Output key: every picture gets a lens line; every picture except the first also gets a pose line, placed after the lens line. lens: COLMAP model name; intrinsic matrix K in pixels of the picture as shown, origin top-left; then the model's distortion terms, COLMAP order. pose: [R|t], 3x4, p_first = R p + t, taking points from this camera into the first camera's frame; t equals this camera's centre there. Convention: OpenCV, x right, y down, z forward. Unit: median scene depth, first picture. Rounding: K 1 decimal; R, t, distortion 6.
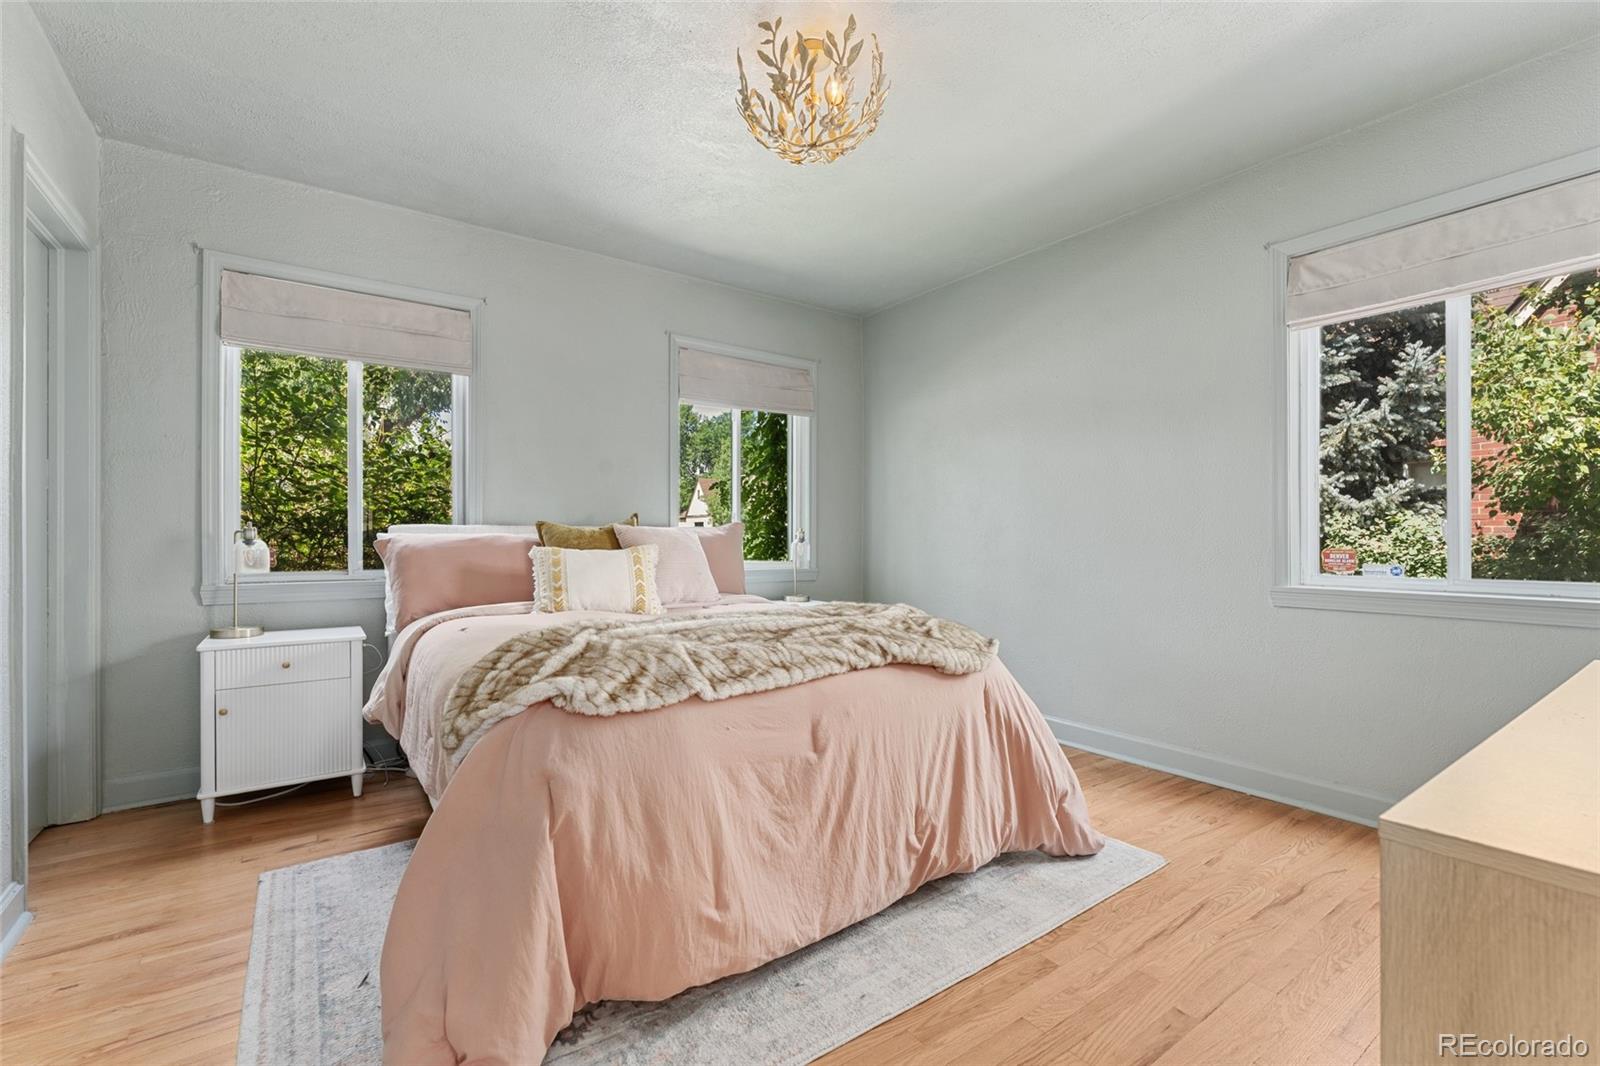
lens RADIAL K [[692.5, 0, 800.0], [0, 692.5, 533.0], [0, 0, 1]] dist [-0.000615, -0.000050]
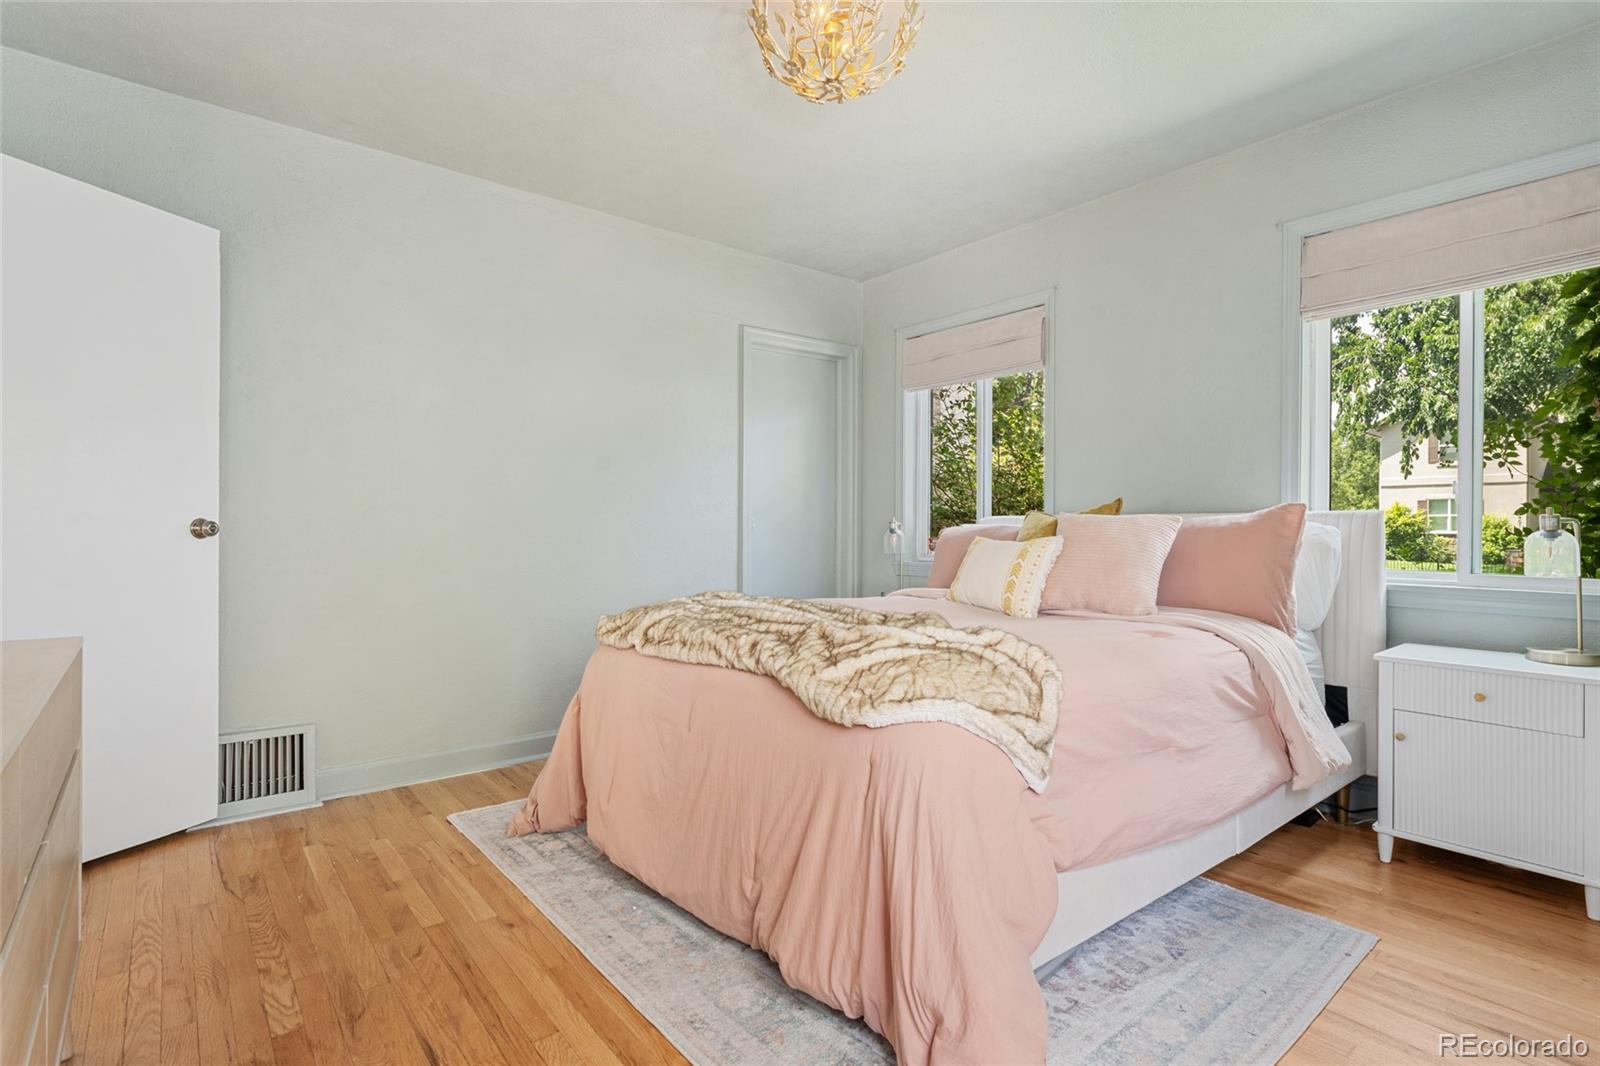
lens RADIAL K [[776.4, 0, 800.0], [0, 776.4, 533.0], [0, 0, 1]] dist [0.000510, 0.000189]
pose [[0.069685, 0.008229, -0.997535, 1.162841], [0.004373, 0.999954, 0.008554, 0.006646], [0.997559, -0.004959, 0.069646, 1.047526]]
